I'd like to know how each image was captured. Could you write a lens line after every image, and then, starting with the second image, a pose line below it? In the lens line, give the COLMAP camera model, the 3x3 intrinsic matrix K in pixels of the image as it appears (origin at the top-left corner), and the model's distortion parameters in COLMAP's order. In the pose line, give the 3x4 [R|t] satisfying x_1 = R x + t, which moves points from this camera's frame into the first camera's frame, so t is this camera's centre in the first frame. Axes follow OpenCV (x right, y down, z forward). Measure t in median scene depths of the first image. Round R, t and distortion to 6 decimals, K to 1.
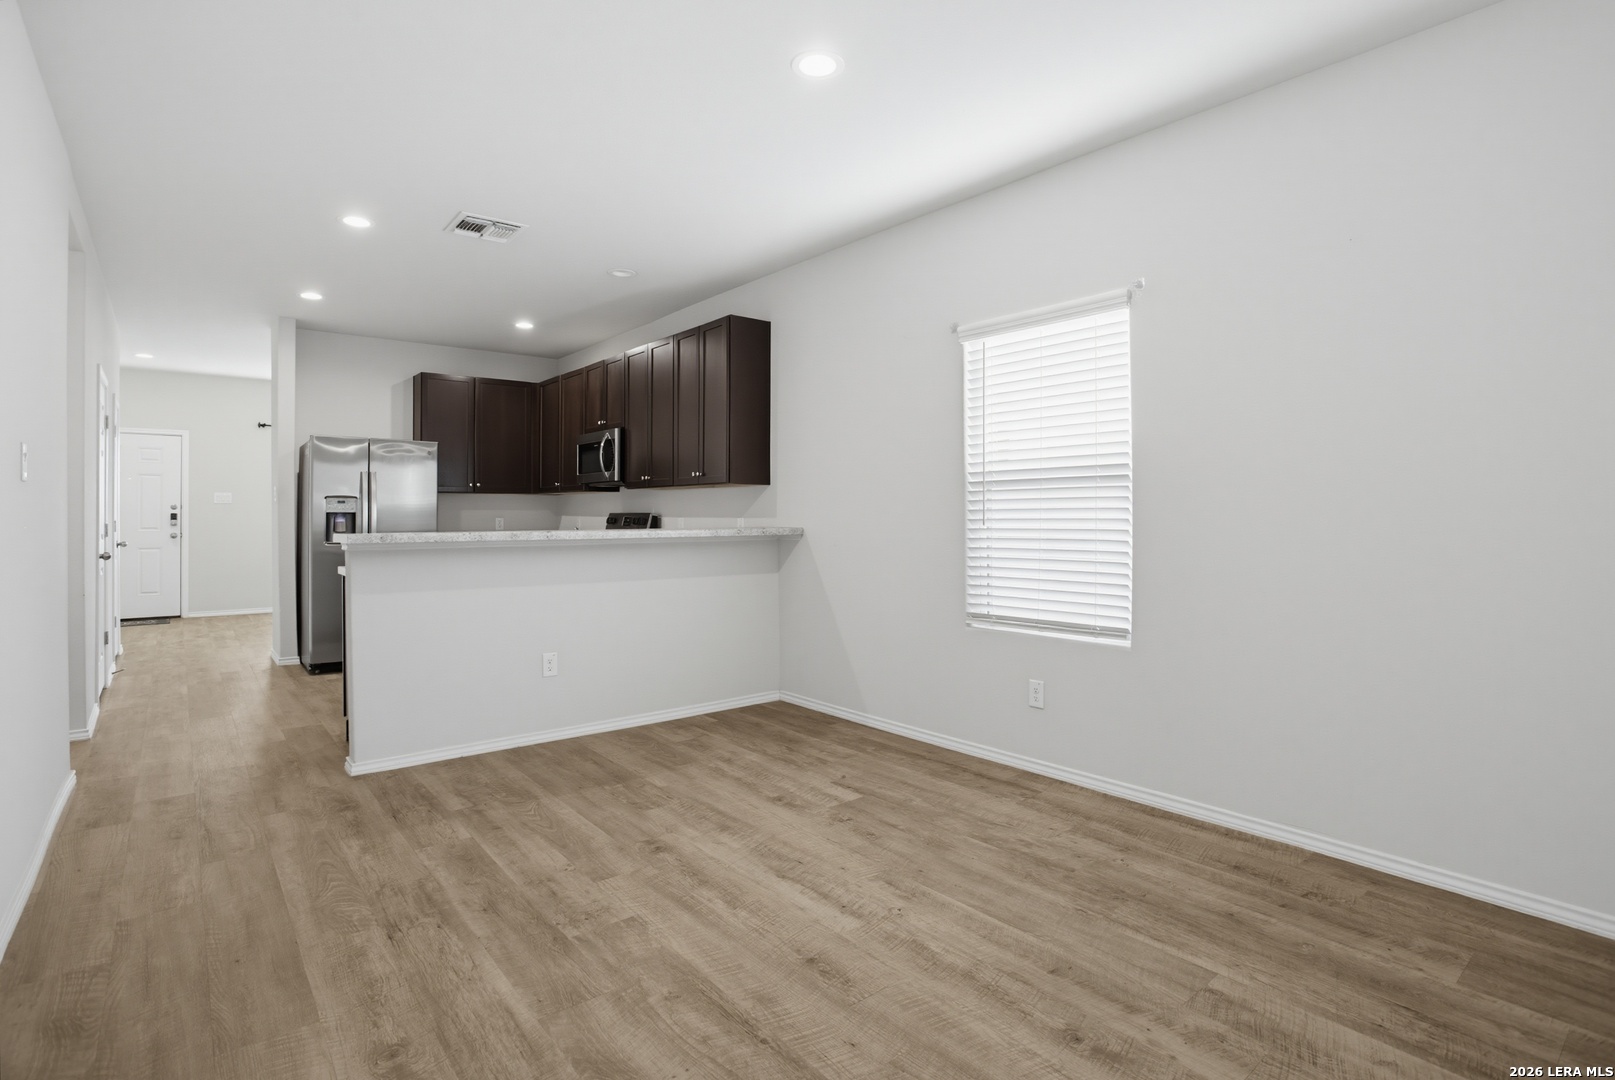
lens RADIAL K [[791.8, 0, 805.4], [0, 791.8, 515.8], [0, 0, 1]] dist [-0.066813, 0.022933]
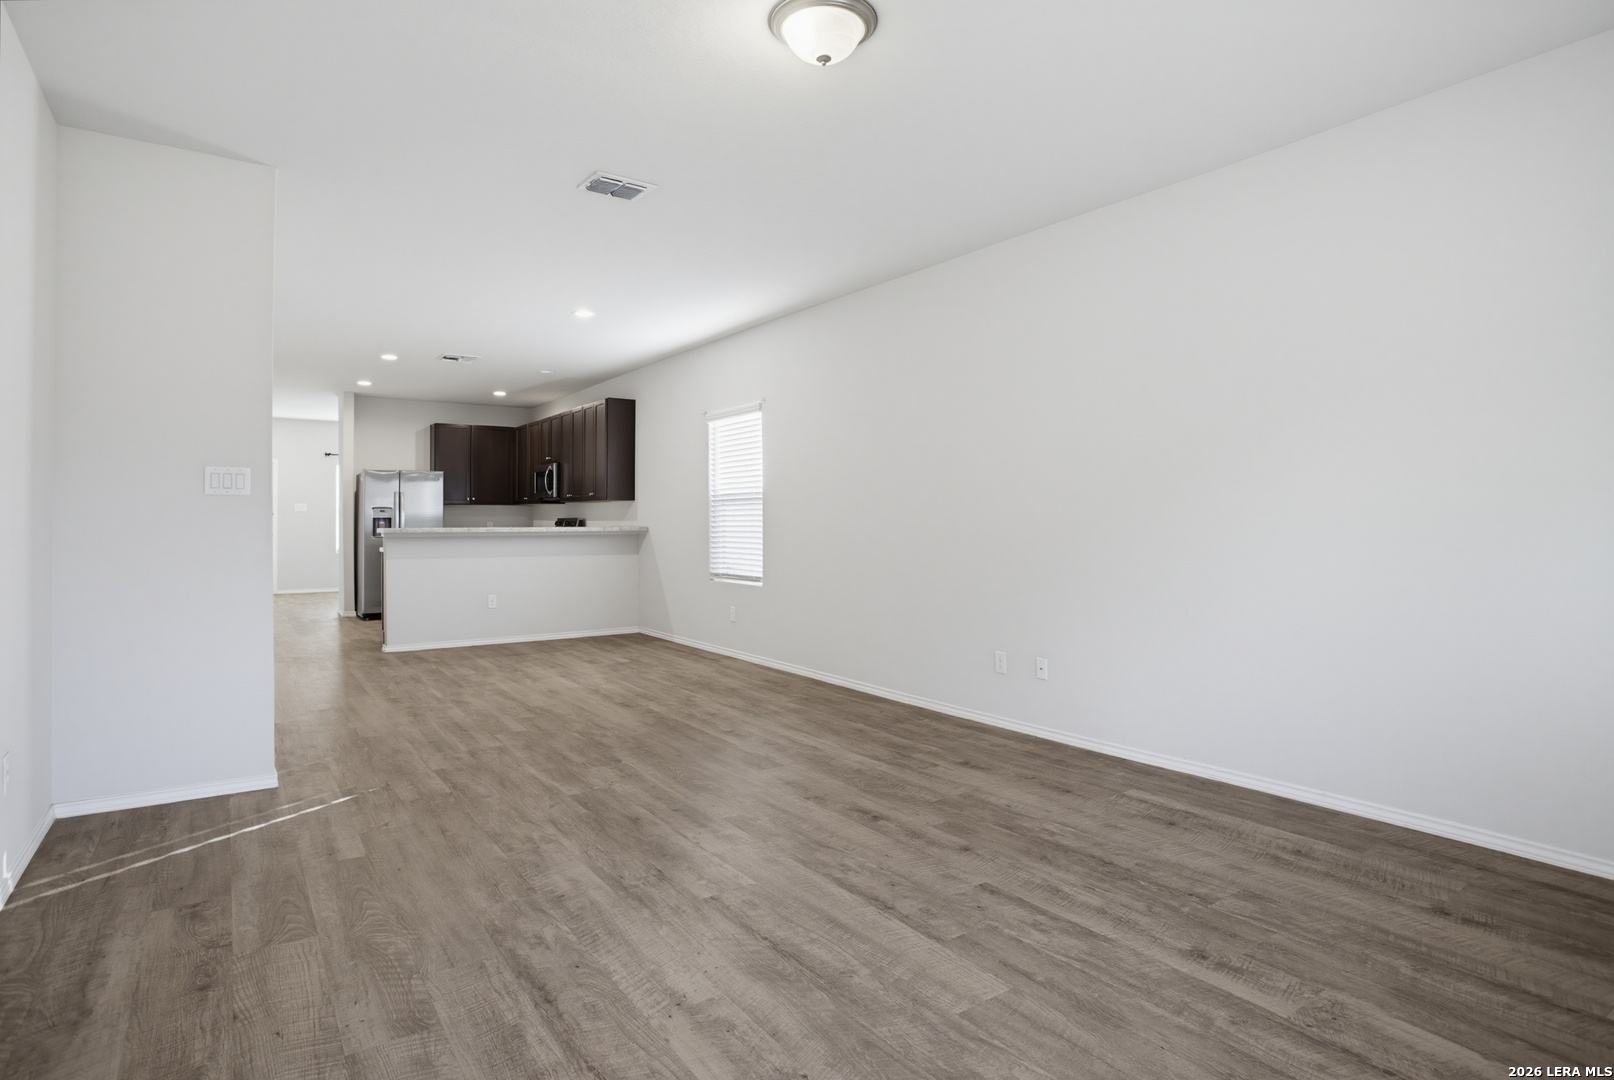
lens RADIAL K [[833.8, 0, 766.7], [0, 833.8, 515.7], [0, 0, 1]] dist [-0.050274, 0.016654]
pose [[0.994185, -0.000608, -0.107680, 0.538162], [-0.000490, 0.999948, -0.010177, 0.012068], [0.107681, 0.010170, 0.994133, -0.876376]]
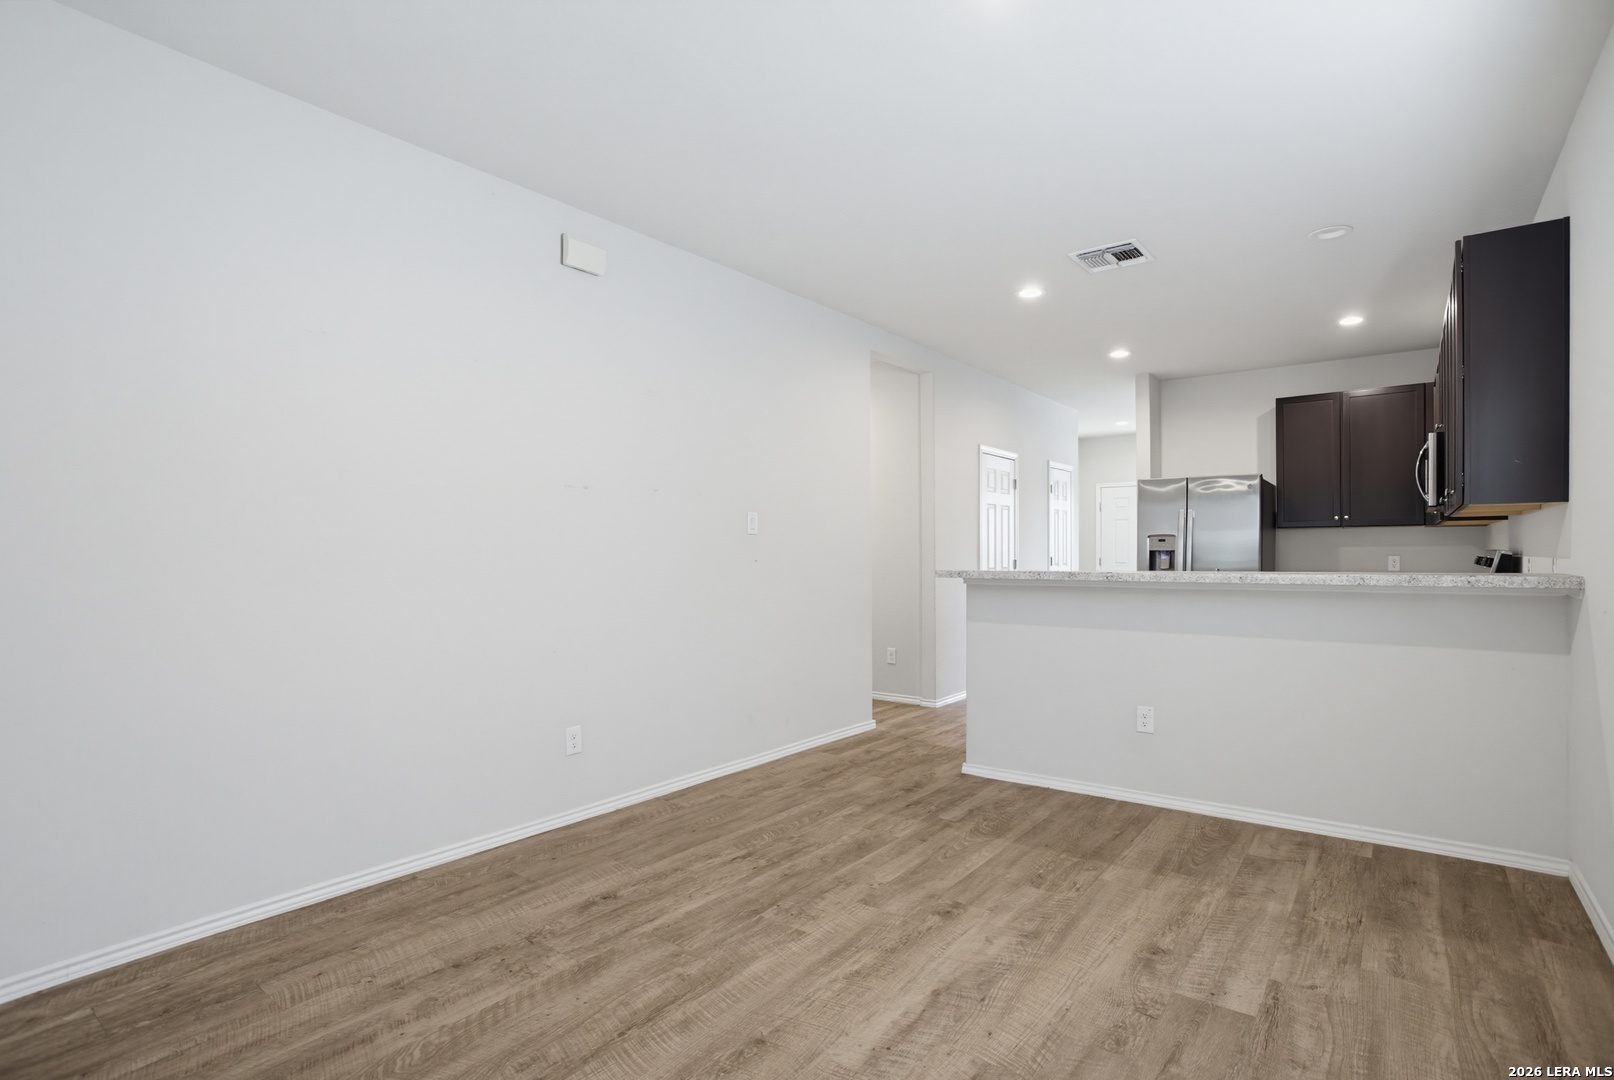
lens RADIAL K [[791.3, 0, 825.6], [0, 791.3, 561.8], [0, 0, 1]] dist [-0.066813, 0.022933]
pose [[0.241323, 0.010700, -0.970386, 0.480887], [-0.000735, 0.999941, 0.010843, -0.000654], [0.970445, -0.001904, 0.241316, 0.456167]]
